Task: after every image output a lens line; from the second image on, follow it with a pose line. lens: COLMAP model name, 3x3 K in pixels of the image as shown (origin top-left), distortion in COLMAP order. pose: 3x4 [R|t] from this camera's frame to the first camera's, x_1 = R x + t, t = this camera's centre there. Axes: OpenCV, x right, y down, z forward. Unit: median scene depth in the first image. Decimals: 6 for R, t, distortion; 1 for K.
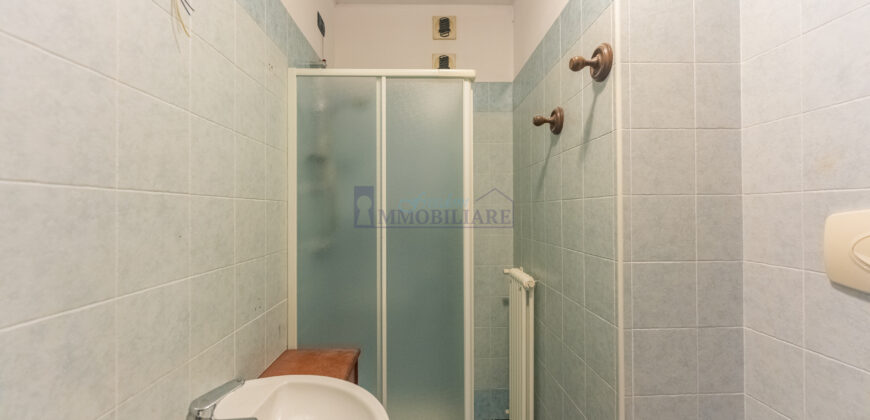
lens RADIAL K [[345.7, 0, 436.3], [0, 345.7, 209.8], [0, 0, 1]] dist [0.001240, -0.001575]
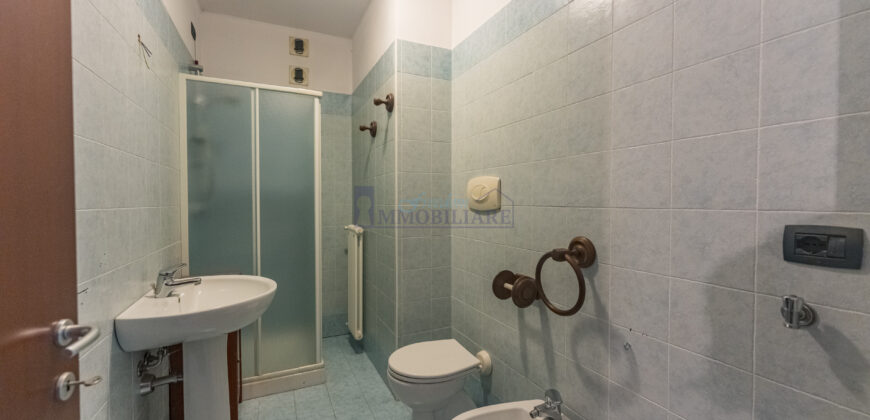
lens RADIAL K [[345.7, 0, 434.9], [0, 345.7, 206.3], [0, 0, 1]] dist [0.001240, -0.001575]
pose [[0.916681, -0.002258, 0.399614, -0.054096], [-0.004862, 0.999847, 0.016803, 0.101007], [-0.399591, -0.017346, 0.916530, -0.757053]]
